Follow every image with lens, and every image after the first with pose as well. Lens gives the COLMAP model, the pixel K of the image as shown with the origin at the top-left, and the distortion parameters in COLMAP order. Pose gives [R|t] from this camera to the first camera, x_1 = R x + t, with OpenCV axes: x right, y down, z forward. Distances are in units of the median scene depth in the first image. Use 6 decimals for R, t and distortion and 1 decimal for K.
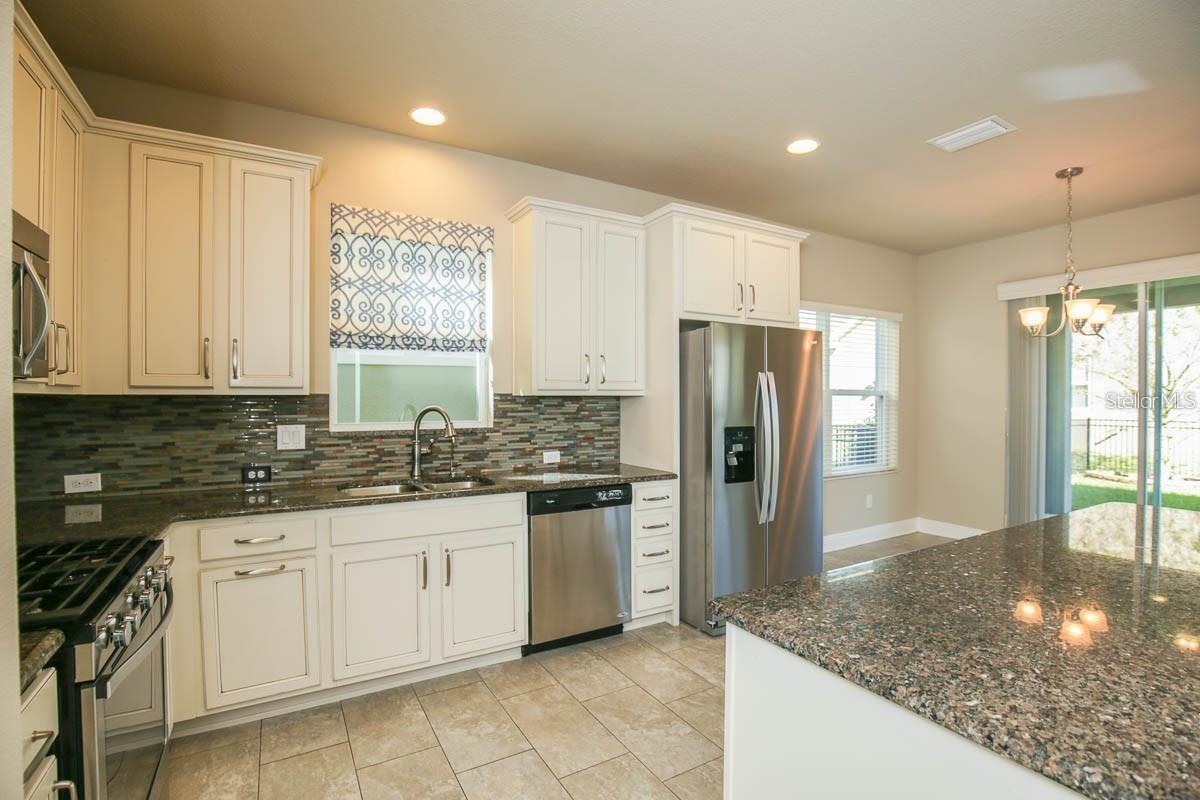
lens RADIAL K [[567.0, 0, 607.0], [0, 567.0, 406.4], [0, 0, 1]] dist [-0.036033, -0.000503]
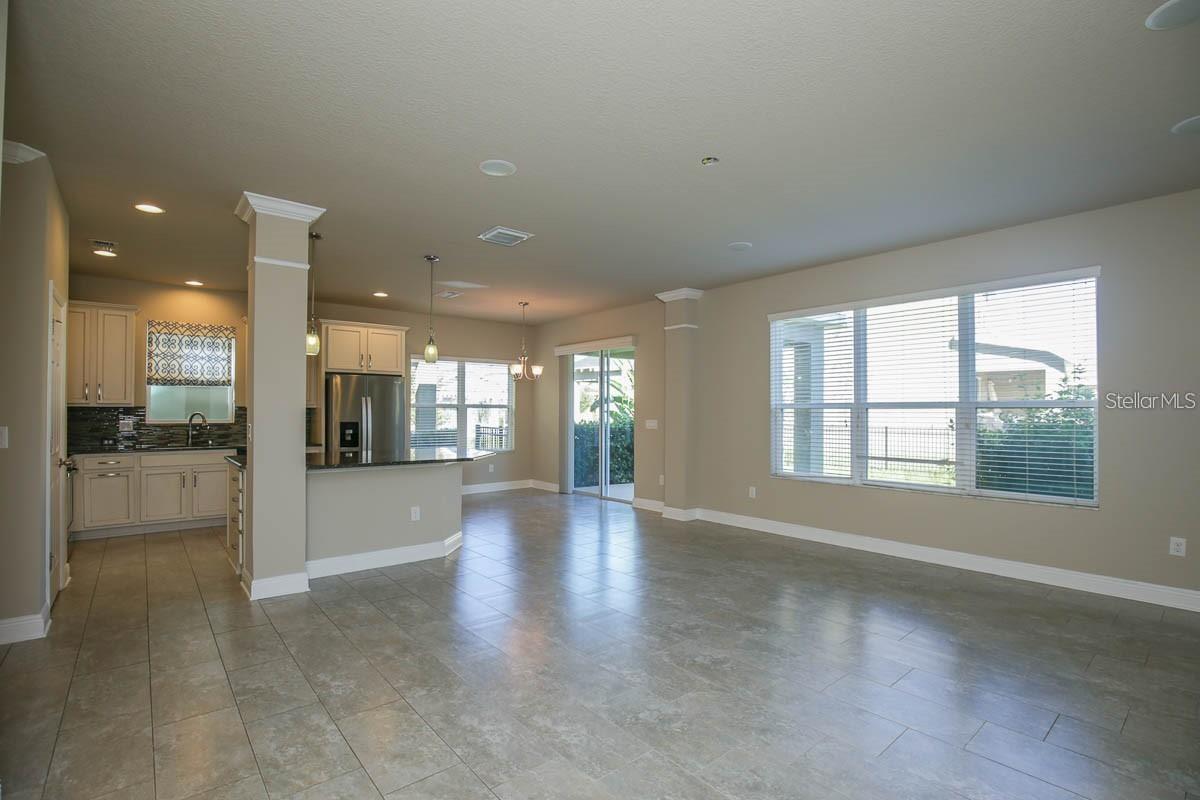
lens RADIAL K [[567.0, 0, 598.3], [0, 567.0, 406.9], [0, 0, 1]] dist [-0.036033, -0.000503]
pose [[0.987492, 0.002183, 0.157651, 0.859284], [0.000869, 0.999814, -0.019289, 0.020924], [-0.157664, 0.019184, 0.987307, -1.331829]]
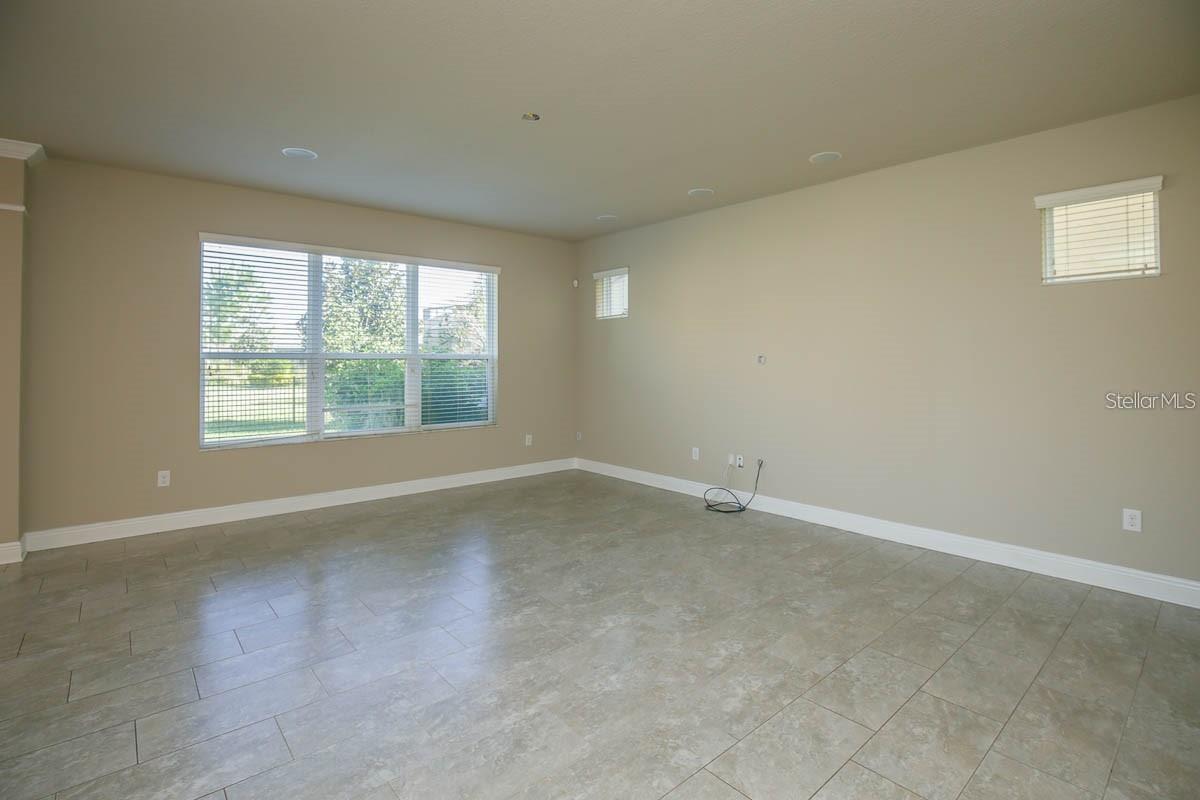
lens RADIAL K [[567.0, 0, 593.1], [0, 567.0, 364.4], [0, 0, 1]] dist [-0.036033, -0.000503]
pose [[-0.177413, -0.004655, 0.984125, -1.357775], [0.005422, 0.999969, 0.005707, -0.047696], [-0.984121, 0.006349, -0.177383, 2.035286]]
